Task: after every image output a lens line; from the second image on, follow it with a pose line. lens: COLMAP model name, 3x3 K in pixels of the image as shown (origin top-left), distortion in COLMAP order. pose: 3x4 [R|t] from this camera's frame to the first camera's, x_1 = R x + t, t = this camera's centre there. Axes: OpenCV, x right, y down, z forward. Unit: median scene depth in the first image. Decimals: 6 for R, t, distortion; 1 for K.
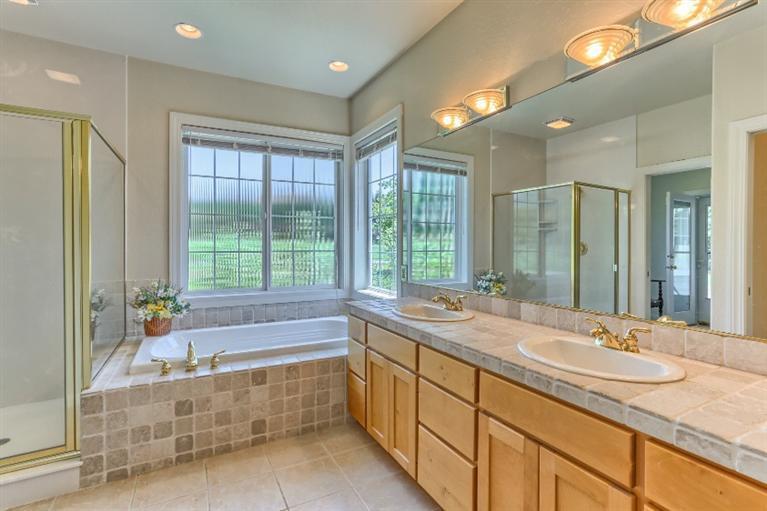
lens RADIAL K [[370.9, 0, 379.1], [0, 370.9, 249.1], [0, 0, 1]] dist [-0.050513, 0.027327]
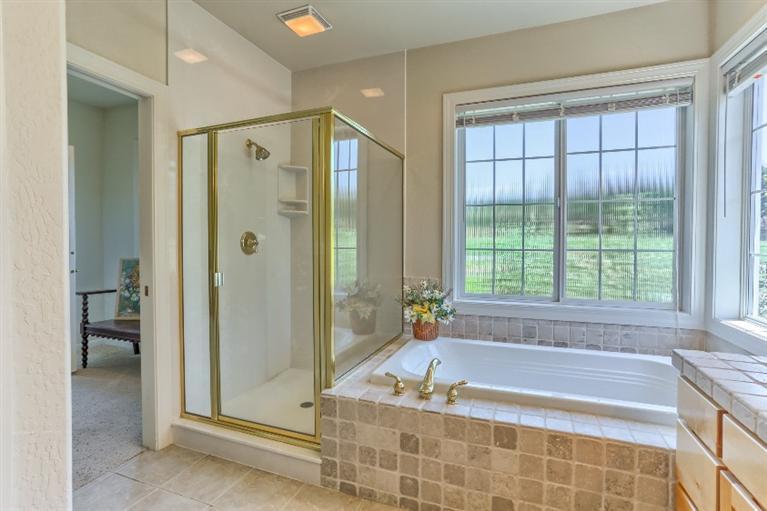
lens RADIAL K [[370.9, 0, 379.1], [0, 370.9, 249.1], [0, 0, 1]] dist [-0.050513, 0.027327]
pose [[0.660927, 0.016576, -0.750267, 0.015561], [-0.009624, 0.999861, 0.013613, -0.003149], [0.750389, -0.001777, 0.660994, 0.308035]]
